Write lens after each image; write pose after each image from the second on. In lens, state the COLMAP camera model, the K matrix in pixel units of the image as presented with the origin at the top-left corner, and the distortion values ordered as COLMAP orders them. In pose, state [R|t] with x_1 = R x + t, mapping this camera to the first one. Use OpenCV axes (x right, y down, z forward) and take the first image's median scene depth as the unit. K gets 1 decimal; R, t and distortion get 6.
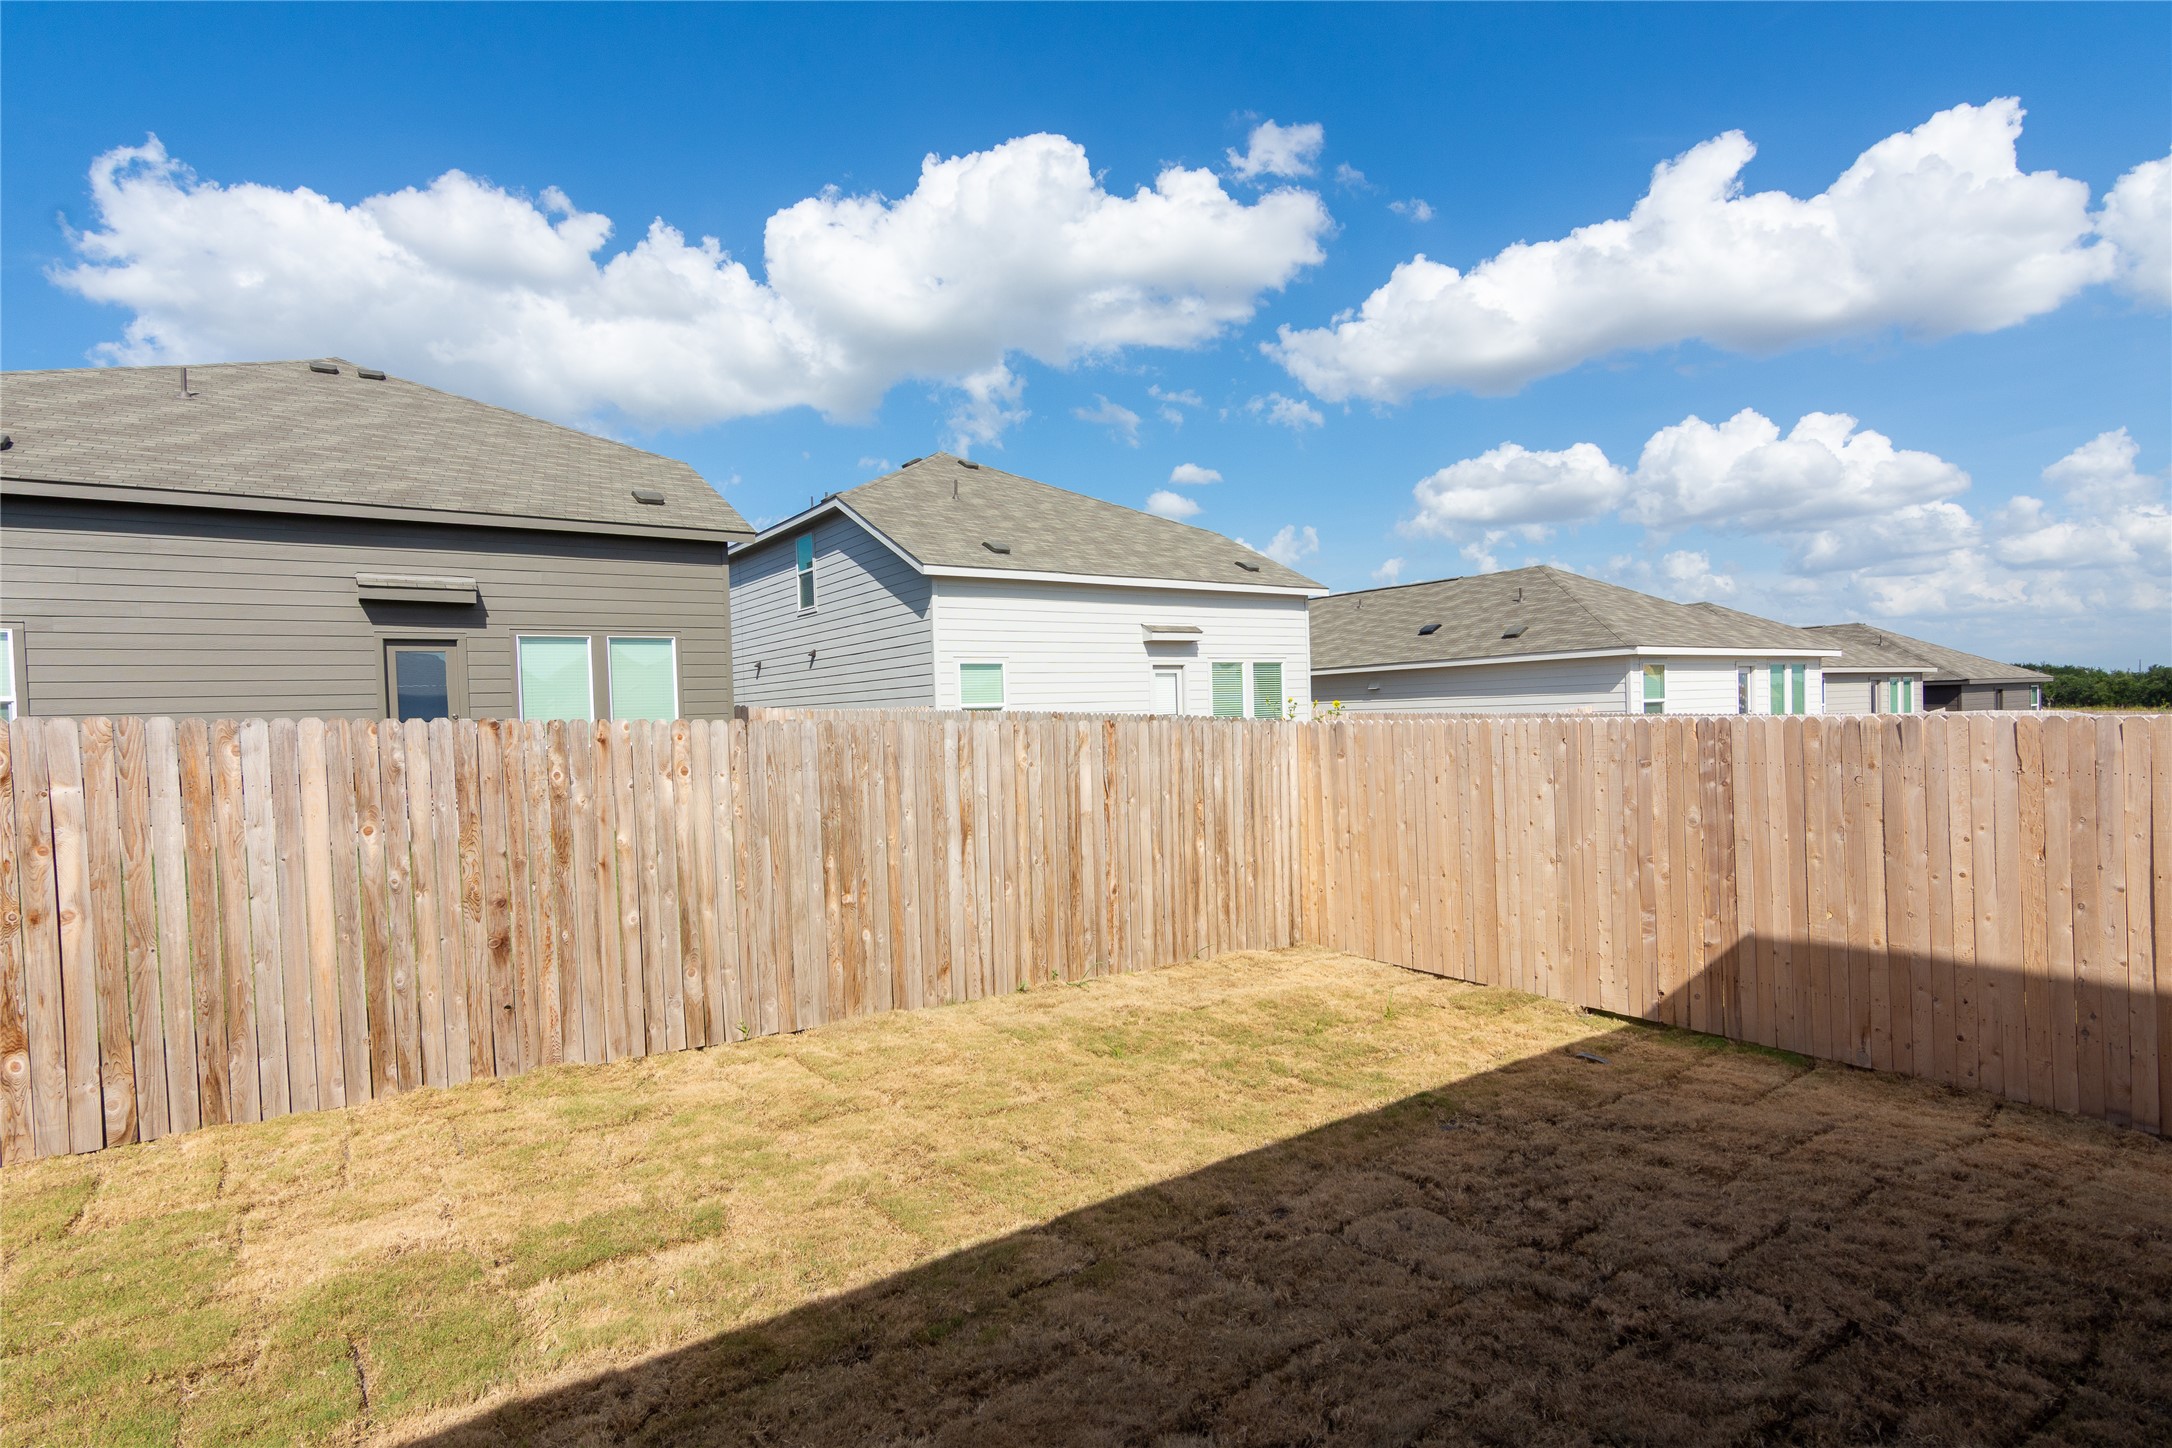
lens RADIAL K [[1073.5, 0, 1080.8], [0, 1073.5, 736.5], [0, 0, 1]] dist [-0.000252, 0.000413]
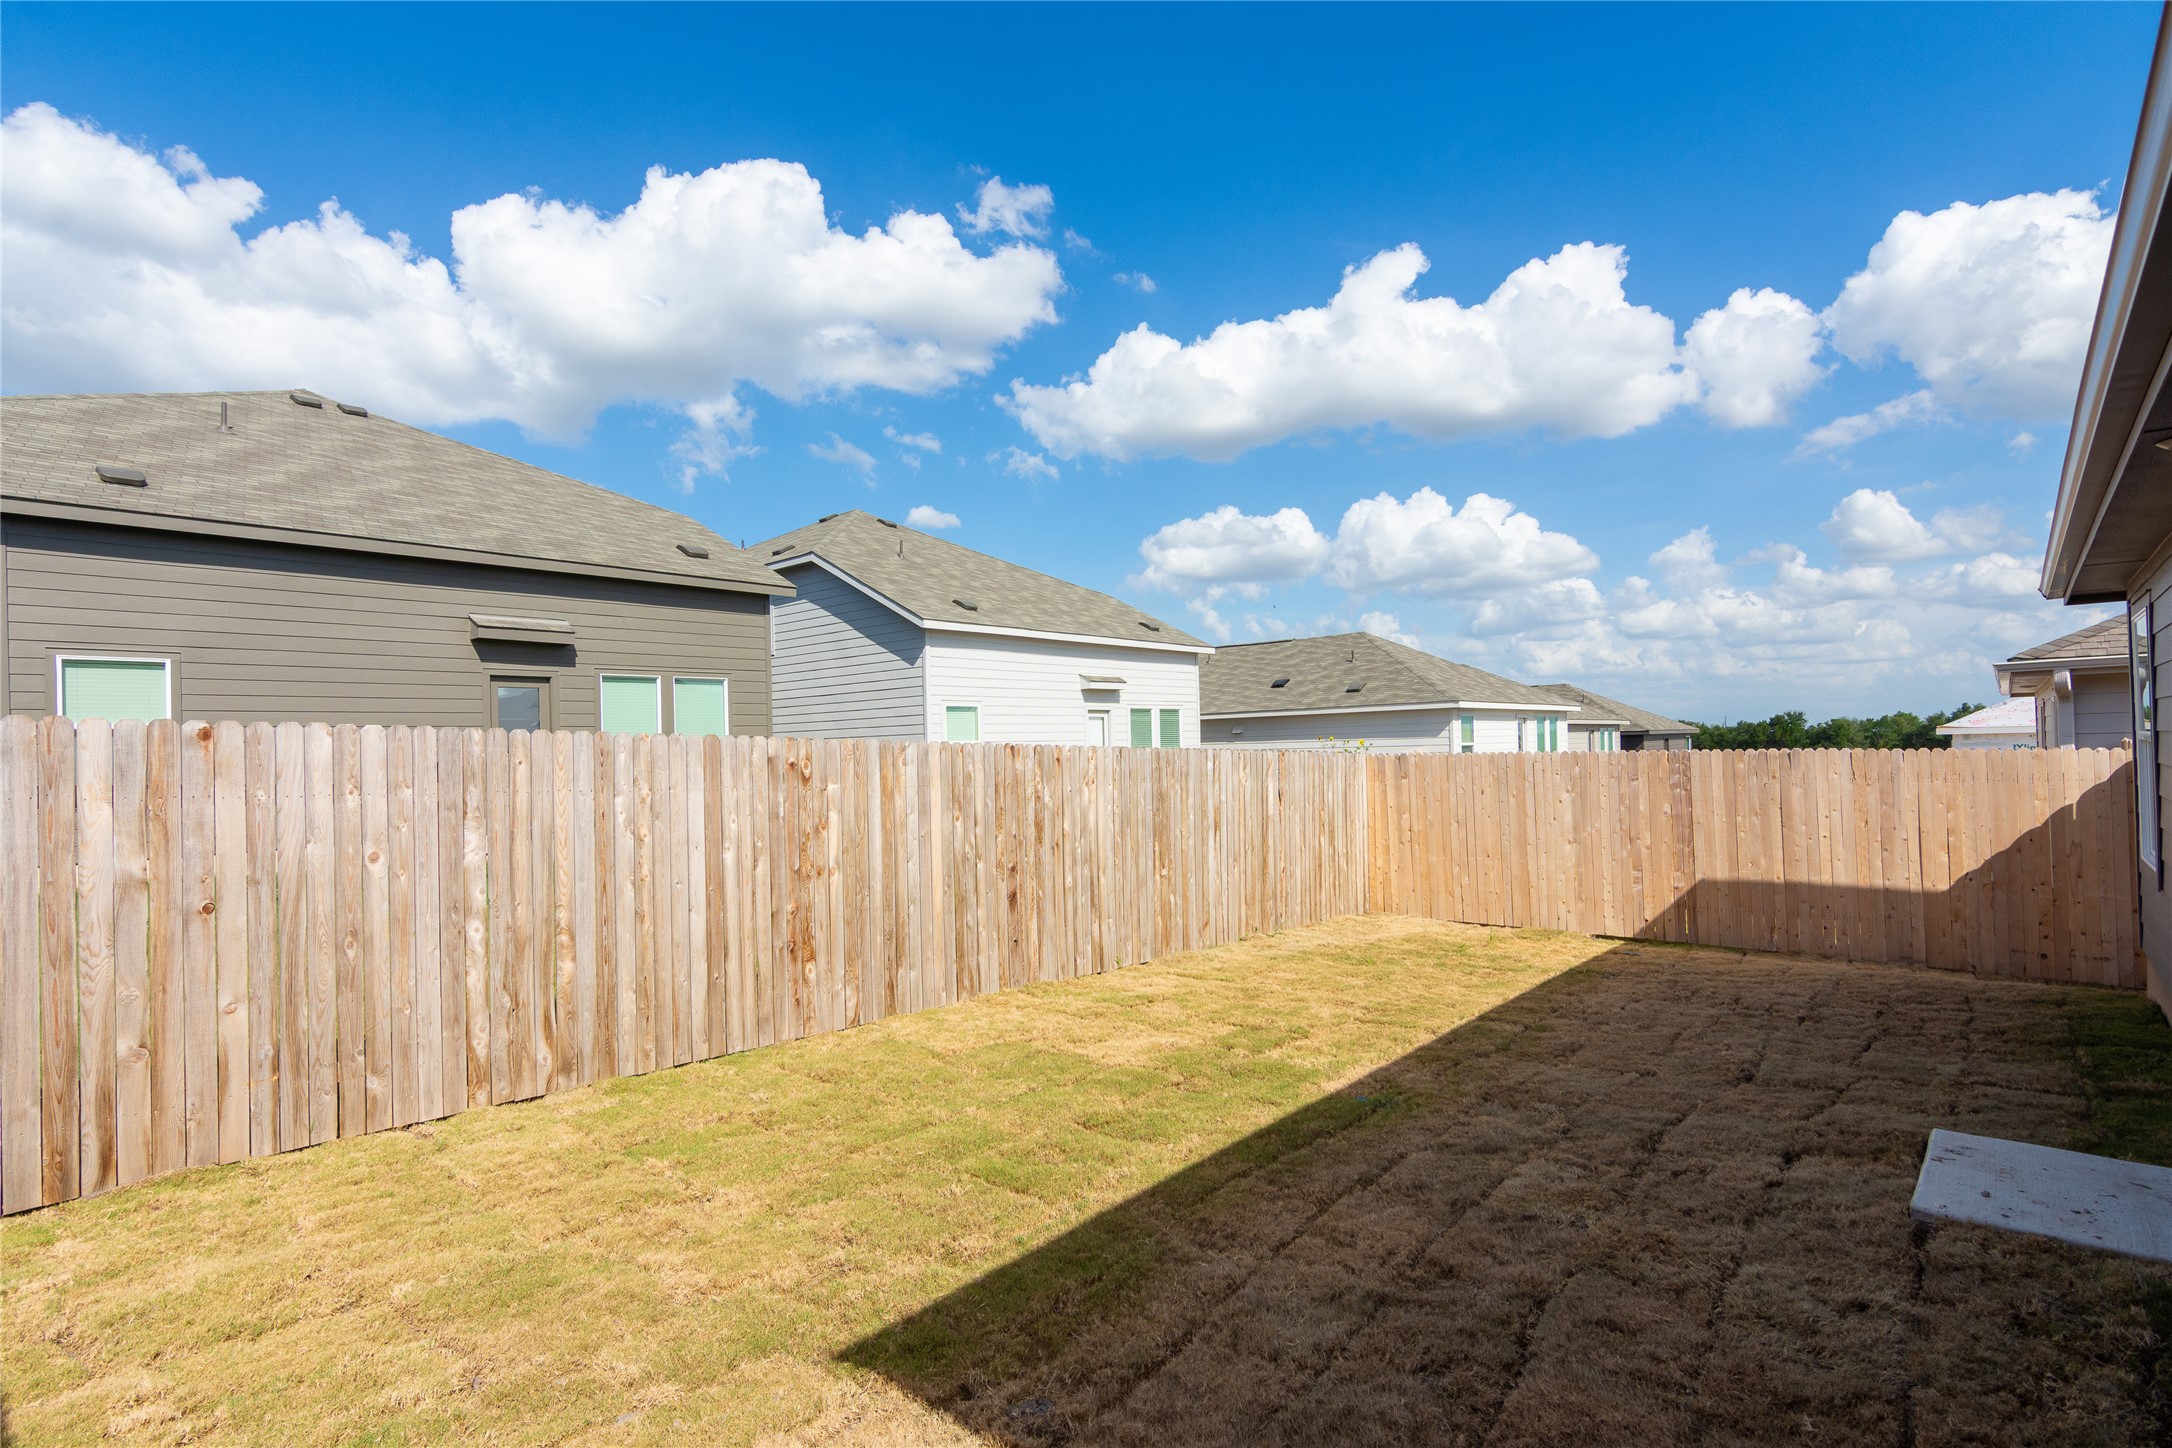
lens RADIAL K [[1073.5, 0, 1080.8], [0, 1073.5, 736.5], [0, 0, 1]] dist [-0.000252, 0.000413]
pose [[0.971448, 0.010340, 0.237027, -0.678011], [-0.000807, 0.999188, -0.040282, 0.028066], [-0.237251, 0.038940, 0.970668, -0.382337]]
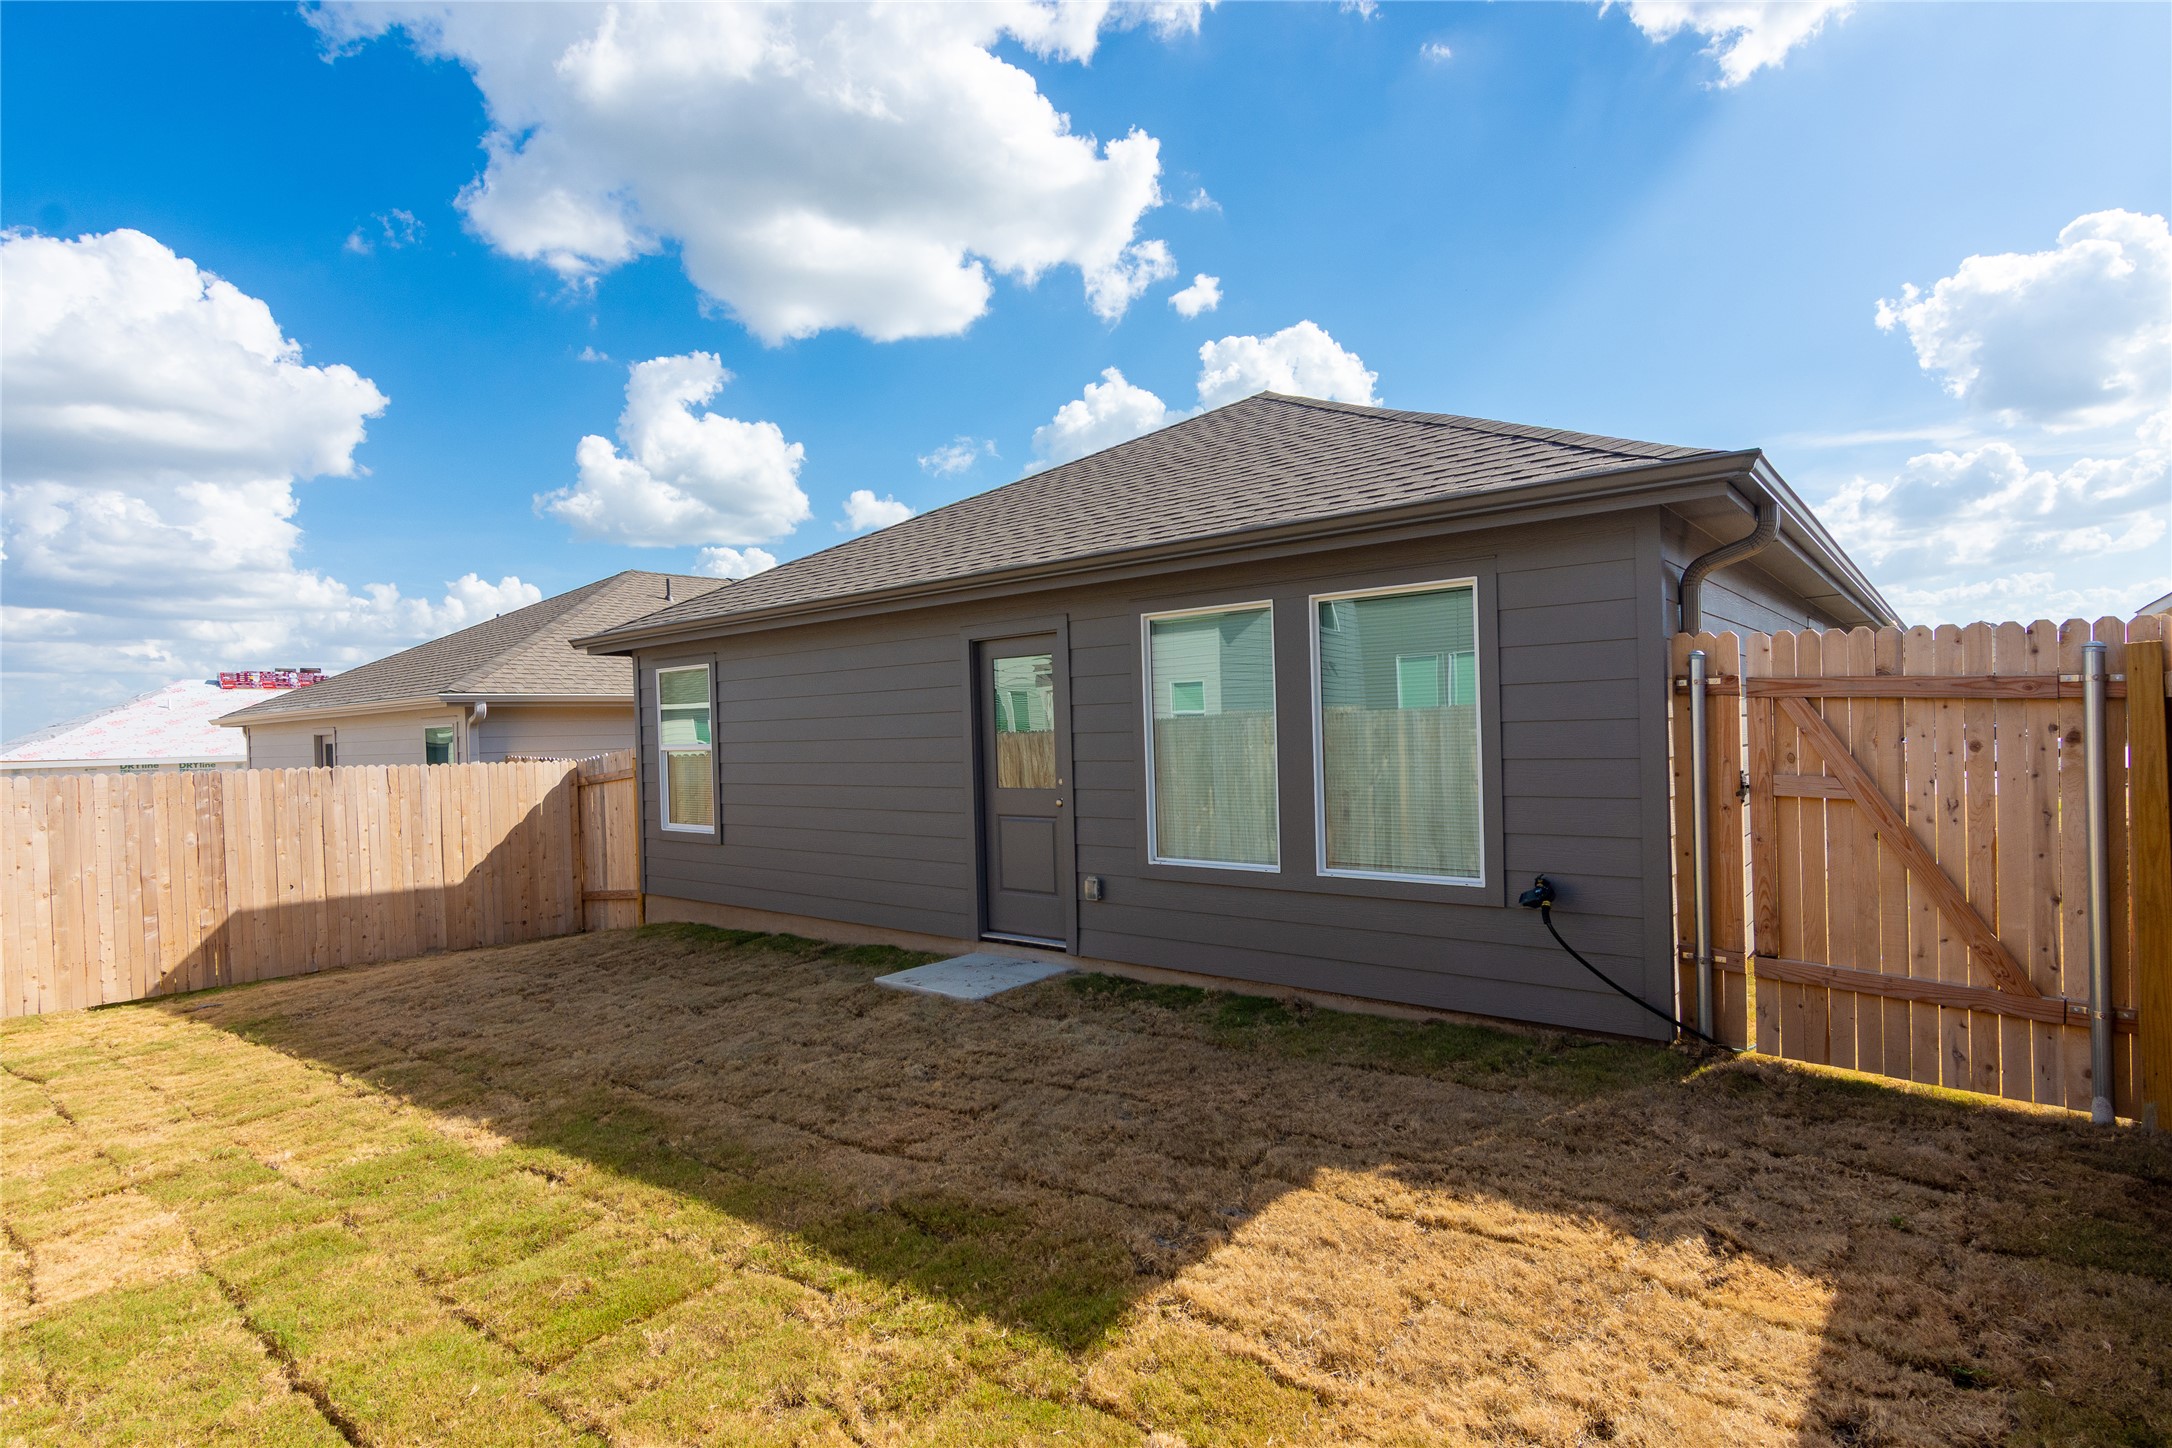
lens RADIAL K [[1075.4, 0, 1078.8], [0, 1075.4, 746.5], [0, 0, 1]] dist [0.002354, 0.000751]
pose [[-0.256460, 0.024590, 0.966242, -1.105843], [0.059496, 0.998182, -0.009611, 0.033227], [-0.964722, 0.055023, -0.257456, 0.210269]]
